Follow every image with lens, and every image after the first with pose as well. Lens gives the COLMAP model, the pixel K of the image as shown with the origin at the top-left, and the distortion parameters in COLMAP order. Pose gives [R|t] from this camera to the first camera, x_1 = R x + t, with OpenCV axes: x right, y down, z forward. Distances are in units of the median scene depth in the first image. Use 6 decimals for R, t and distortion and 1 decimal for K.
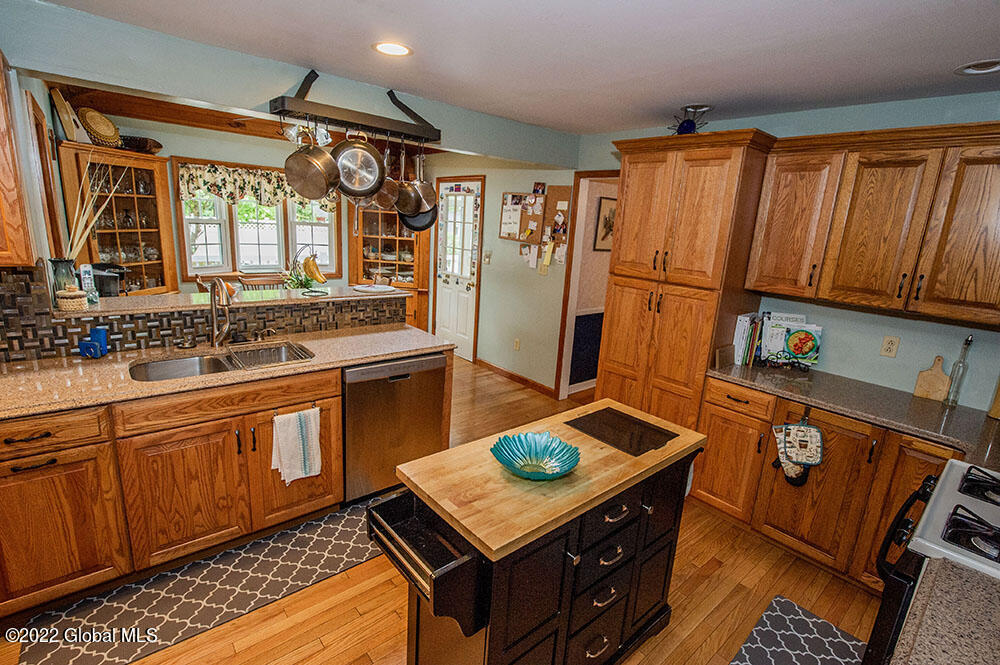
lens RADIAL K [[476.9, 0, 504.0], [0, 476.9, 332.2], [0, 0, 1]] dist [-0.001459, 0.000650]
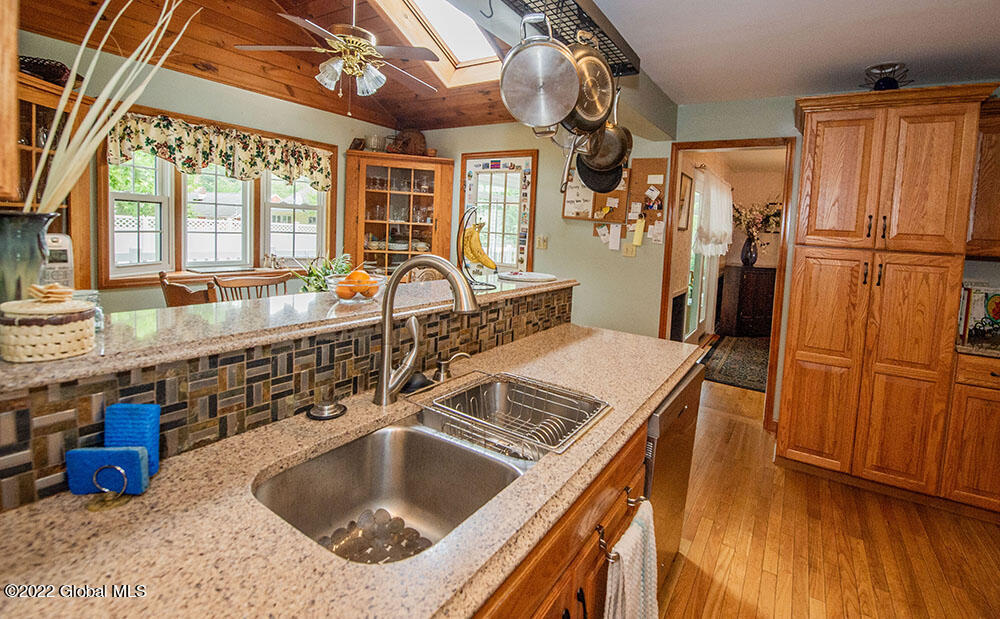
lens RADIAL K [[440.6, 0, 547.8], [0, 440.6, 255.5], [0, 0, 1]] dist [-0.013172, -0.001176]
pose [[0.942488, -0.032969, 0.332611, -0.307059], [0.083150, 0.986966, -0.137784, -0.021322], [-0.323733, 0.157516, 0.932945, 0.268244]]
